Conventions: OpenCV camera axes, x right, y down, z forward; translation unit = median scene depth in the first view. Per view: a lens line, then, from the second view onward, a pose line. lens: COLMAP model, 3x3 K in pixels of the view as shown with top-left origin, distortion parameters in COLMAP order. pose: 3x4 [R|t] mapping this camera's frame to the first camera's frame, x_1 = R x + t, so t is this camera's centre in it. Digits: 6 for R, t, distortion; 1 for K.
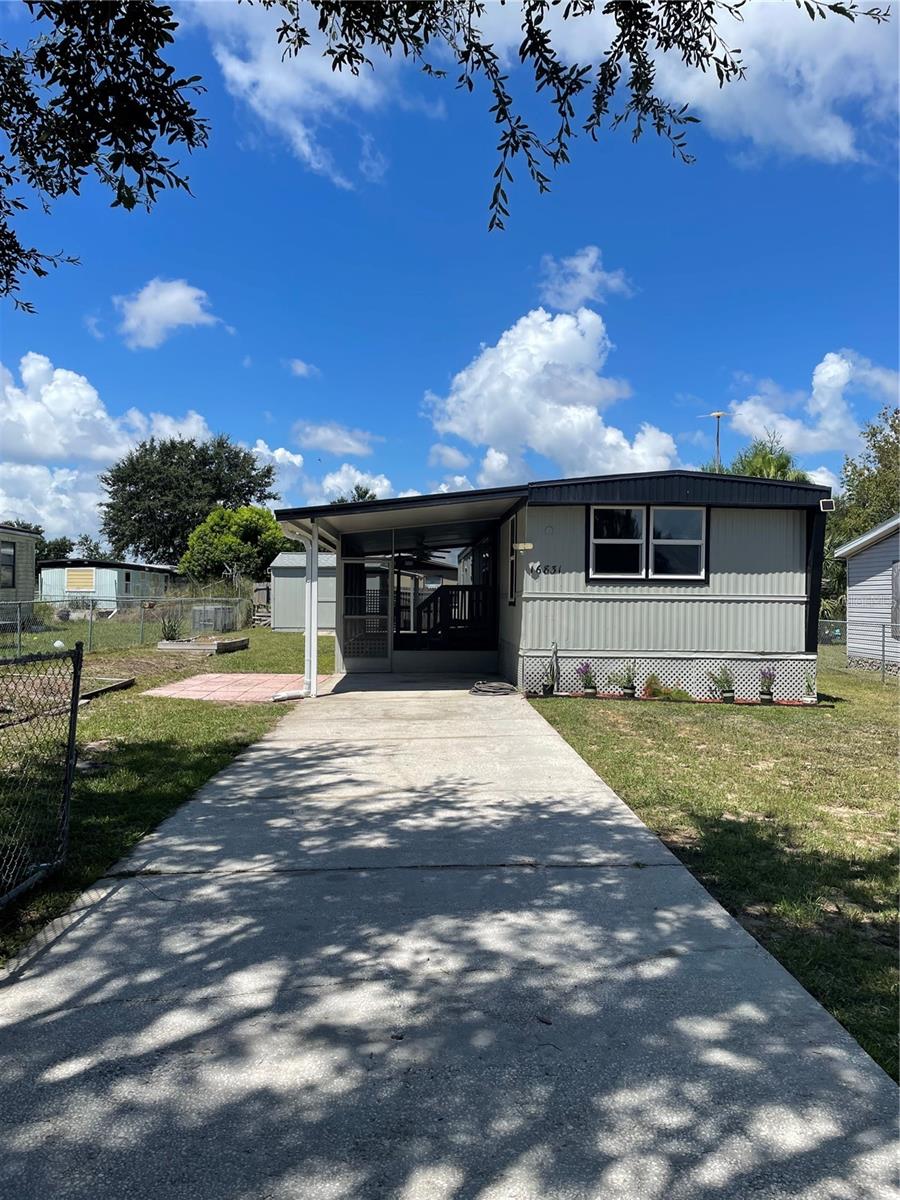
lens RADIAL K [[907.6, 0, 456.4], [0, 907.6, 598.6], [0, 0, 1]] dist [0.085662, -0.114945]
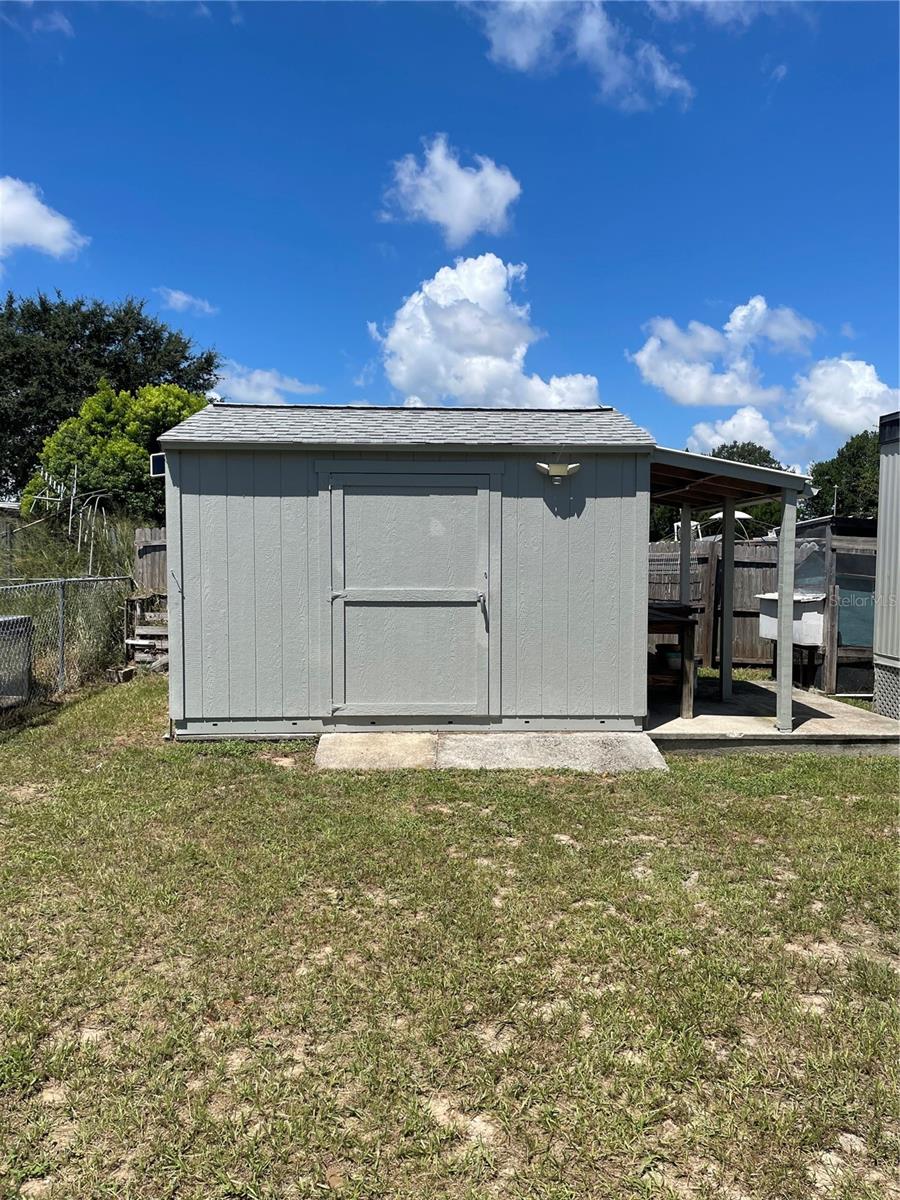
lens RADIAL K [[907.6, 0, 456.4], [0, 907.6, 598.6], [0, 0, 1]] dist [0.085662, -0.114945]
pose [[0.998889, -0.008017, 0.046446, -0.087600], [0.005756, 0.998801, 0.048614, -0.005168], [-0.046780, -0.048292, 0.997737, 0.474292]]
